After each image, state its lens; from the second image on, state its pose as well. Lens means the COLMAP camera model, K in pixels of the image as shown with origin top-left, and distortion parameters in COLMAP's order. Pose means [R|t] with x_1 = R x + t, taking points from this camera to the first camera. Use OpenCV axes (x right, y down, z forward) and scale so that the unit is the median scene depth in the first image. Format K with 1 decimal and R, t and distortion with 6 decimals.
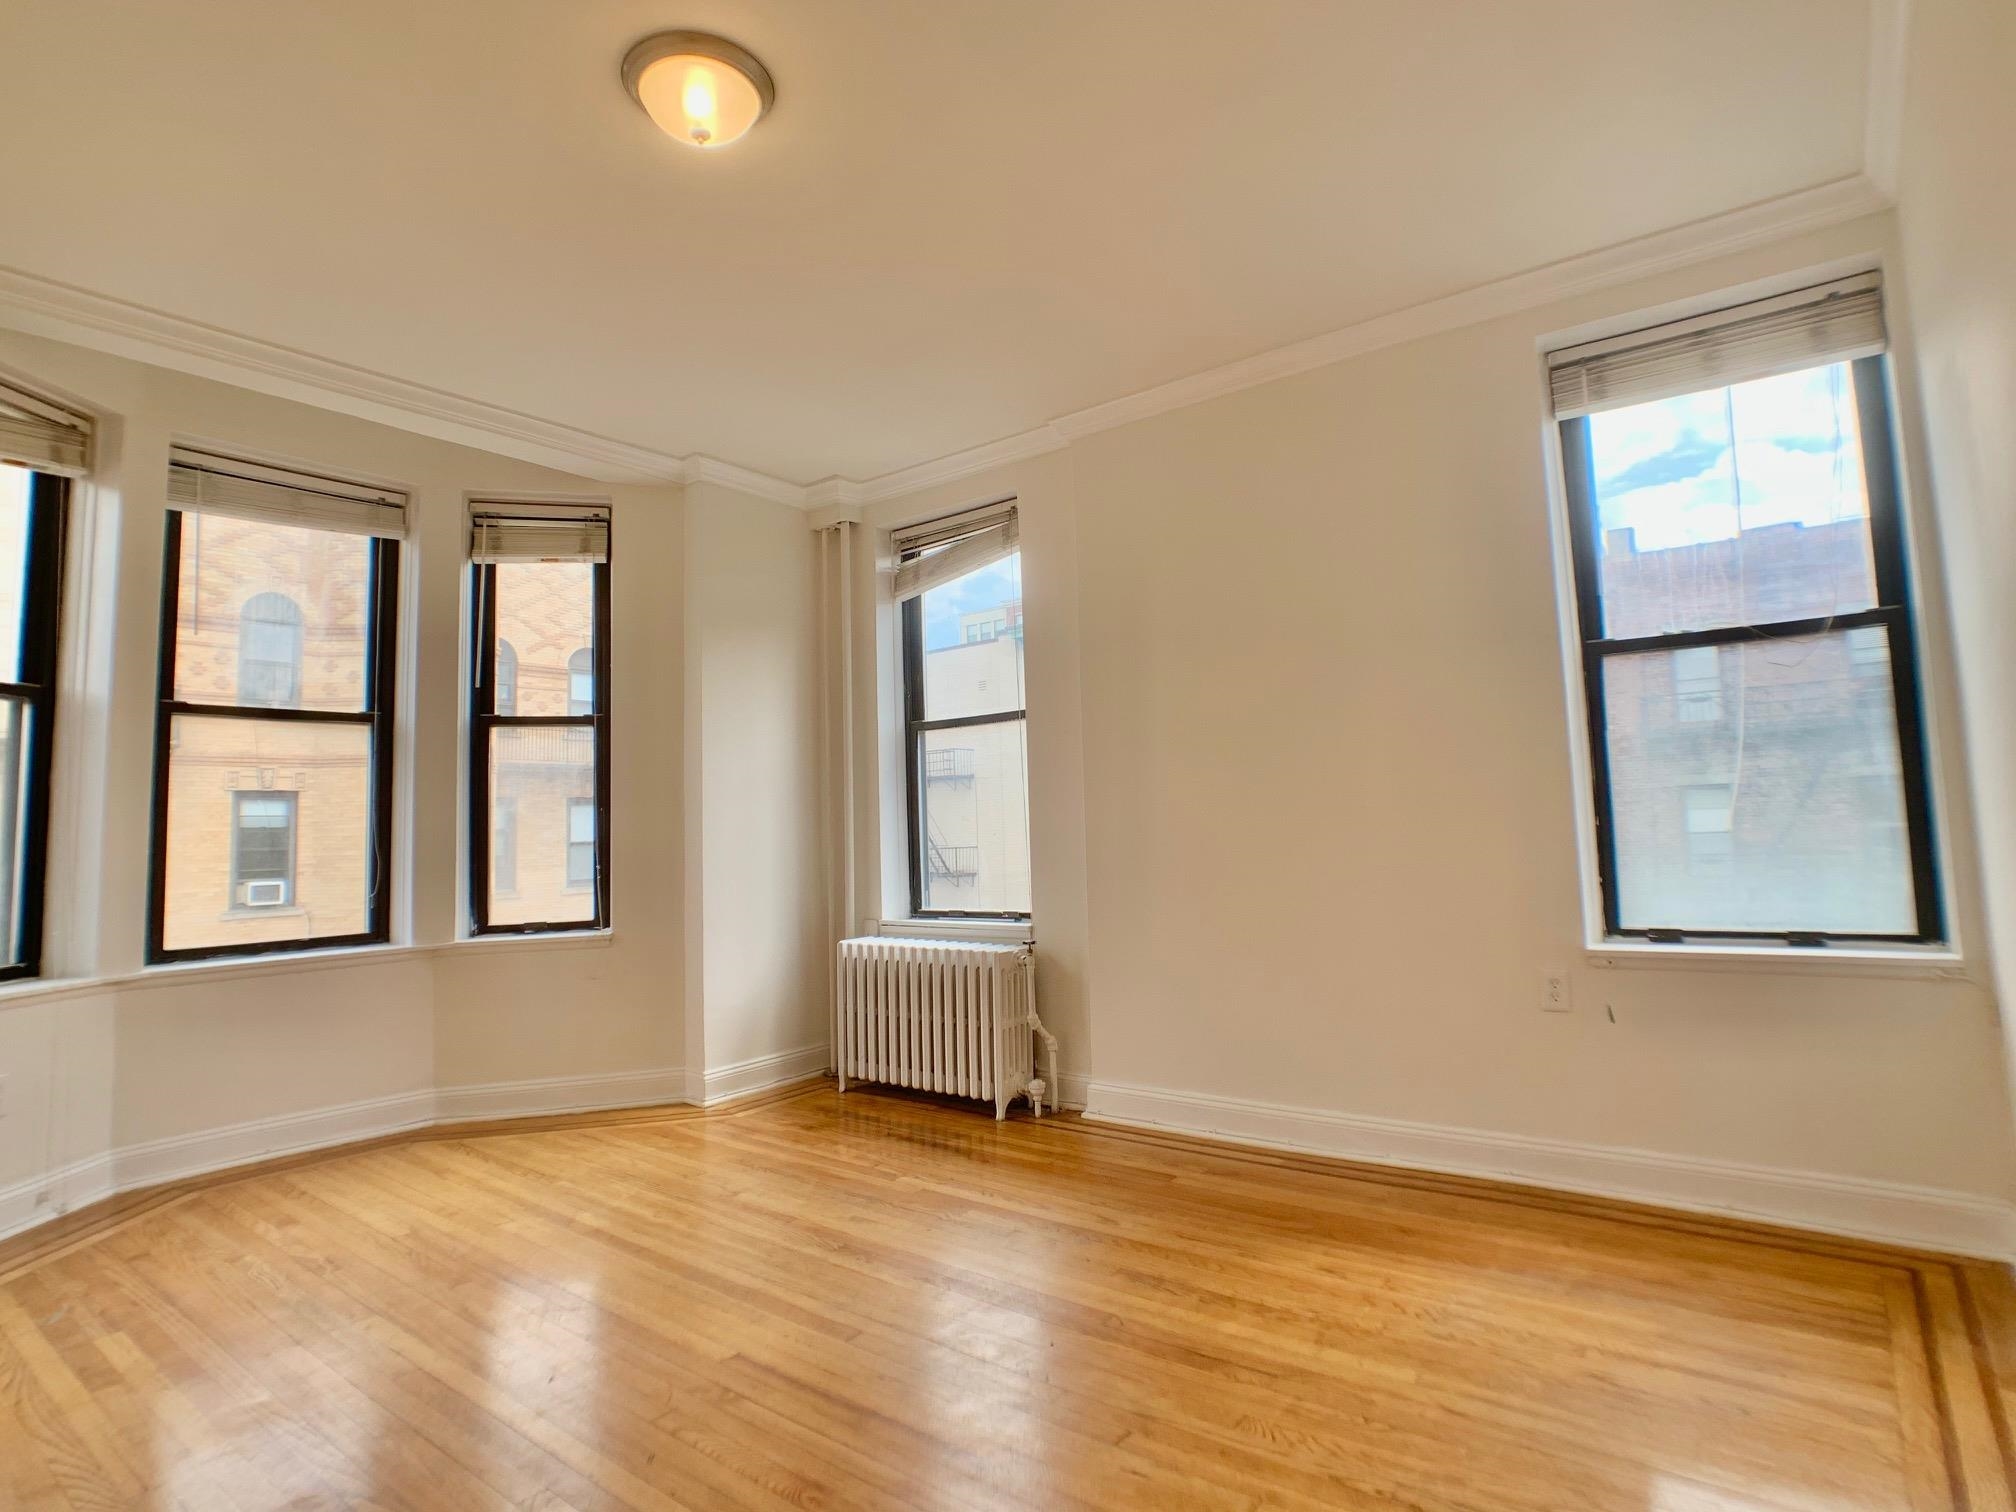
lens RADIAL K [[1084.4, 0, 1042.5], [0, 1084.4, 756.3], [0, 0, 1]] dist [-0.032978, 0.001094]
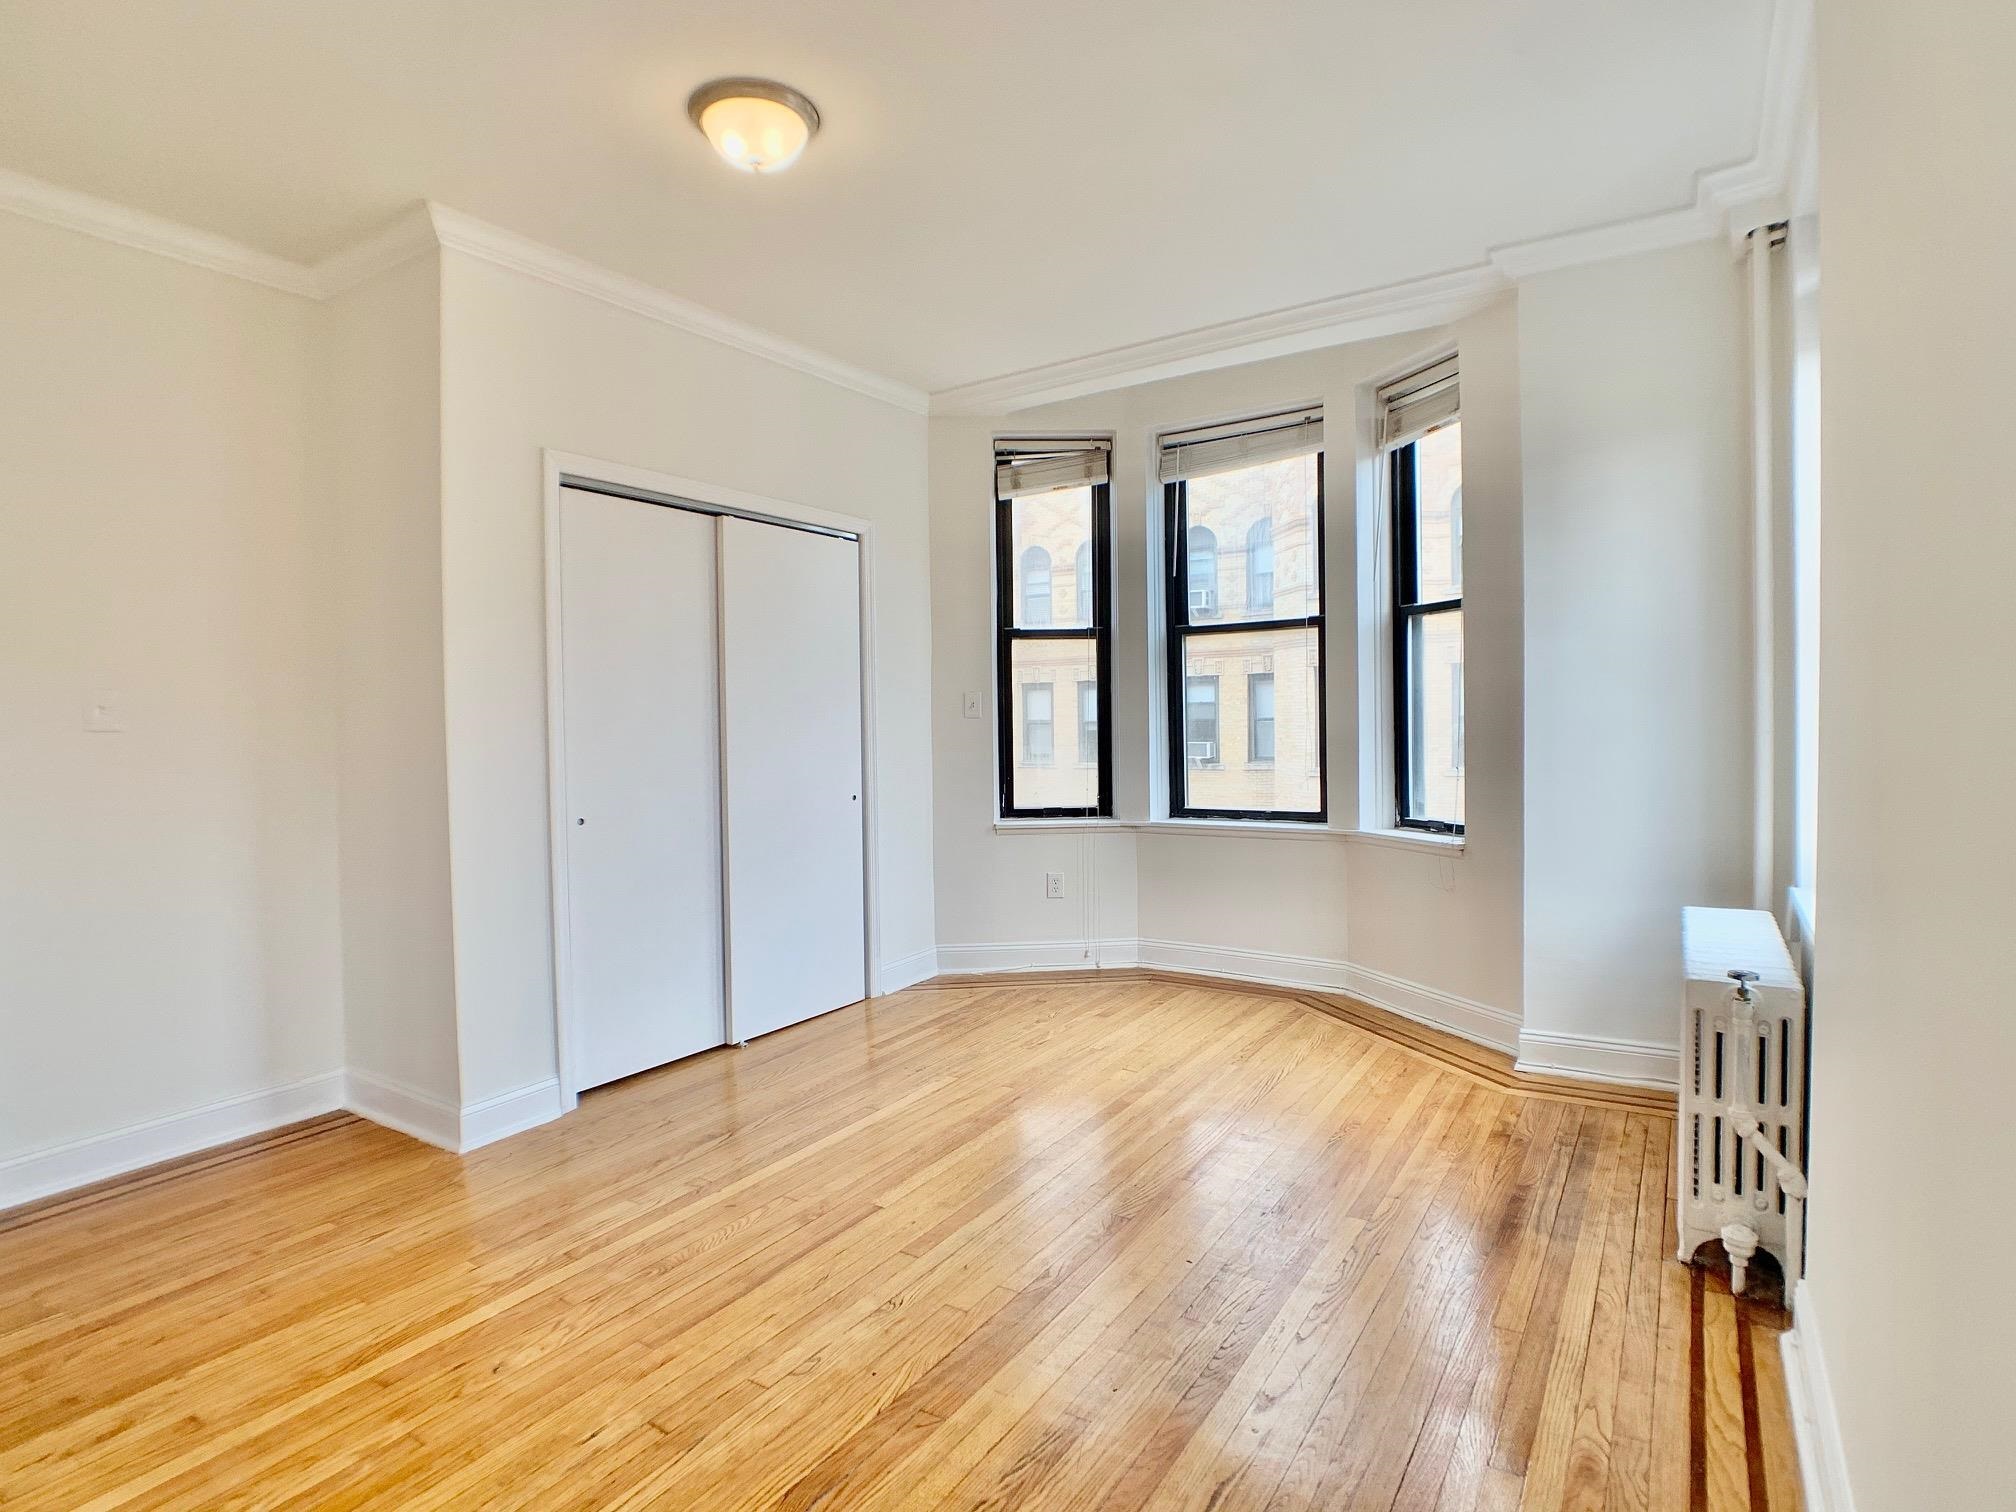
lens RADIAL K [[1063.6, 0, 1008.0], [0, 1063.6, 756.0], [0, 0, 1]] dist [-0.027985, 0.016655]
pose [[0.058694, 0.066961, -0.996028, 0.483836], [0.085264, 0.993766, 0.071833, -0.003042], [0.994628, -0.089142, 0.052619, 0.639051]]
